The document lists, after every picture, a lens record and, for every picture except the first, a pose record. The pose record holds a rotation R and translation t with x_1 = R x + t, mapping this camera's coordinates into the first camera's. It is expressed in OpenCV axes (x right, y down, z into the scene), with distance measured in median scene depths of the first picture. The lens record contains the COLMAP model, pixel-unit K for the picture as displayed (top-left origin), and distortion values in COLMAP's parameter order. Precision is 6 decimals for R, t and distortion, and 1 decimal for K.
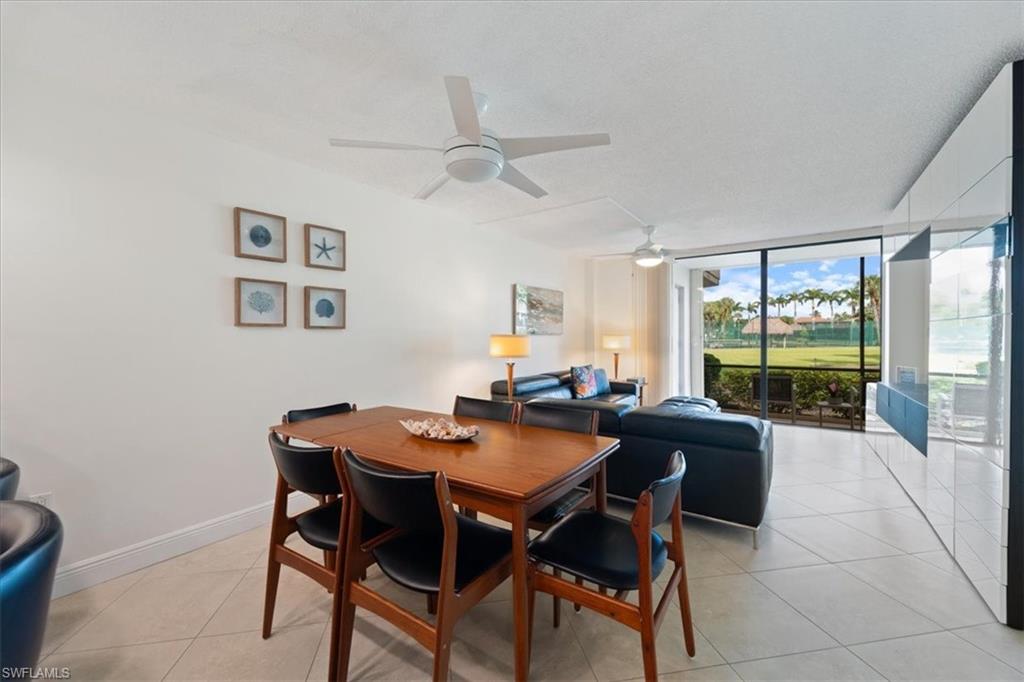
lens RADIAL K [[412.9, 0, 501.2], [0, 412.9, 343.0], [0, 0, 1]] dist [-0.000080, -0.001493]
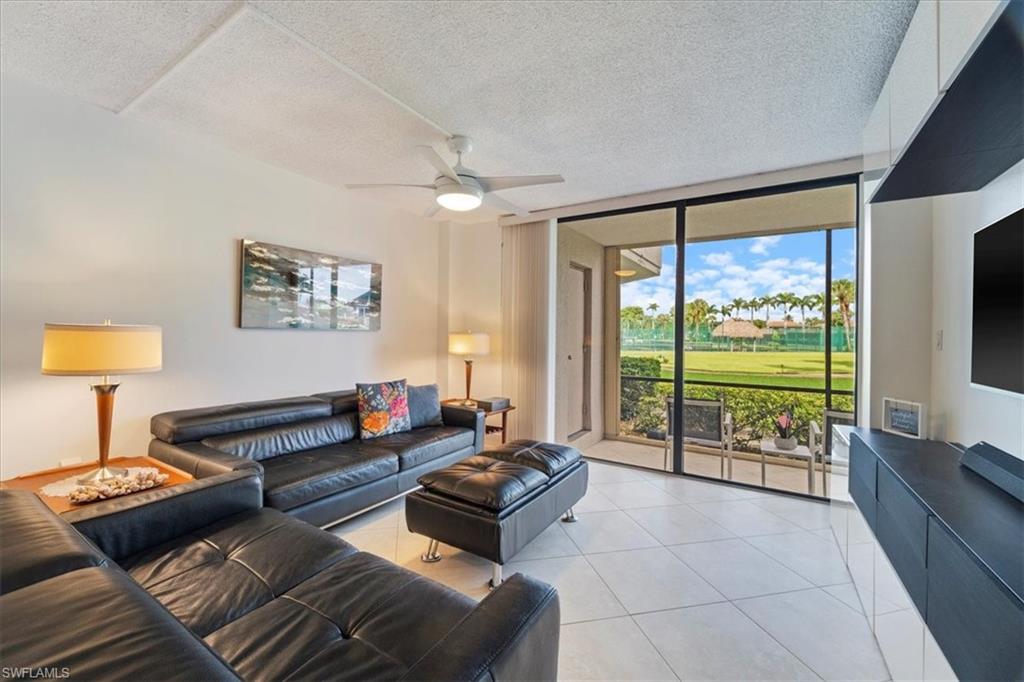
lens RADIAL K [[412.9, 0, 506.9], [0, 412.9, 331.0], [0, 0, 1]] dist [-0.000080, -0.001493]
pose [[0.998514, 0.020796, 0.050369, 0.060136], [-0.019530, 0.999484, -0.025501, -0.001340], [-0.050874, 0.024479, 0.998405, 0.066814]]
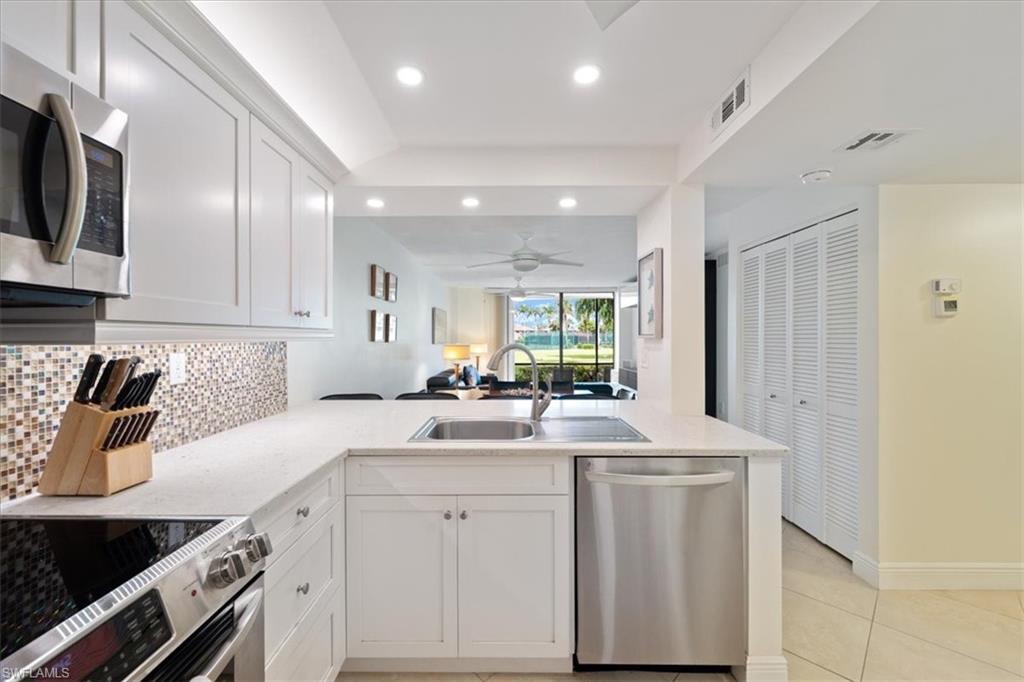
lens RADIAL K [[412.9, 0, 507.6], [0, 412.9, 340.7], [0, 0, 1]] dist [-0.000080, -0.001493]
pose [[0.810346, 0.010303, 0.585860, -0.091214], [-0.003507, 0.999913, -0.012733, -0.002211], [-0.585941, 0.008264, 0.810312, -0.039542]]
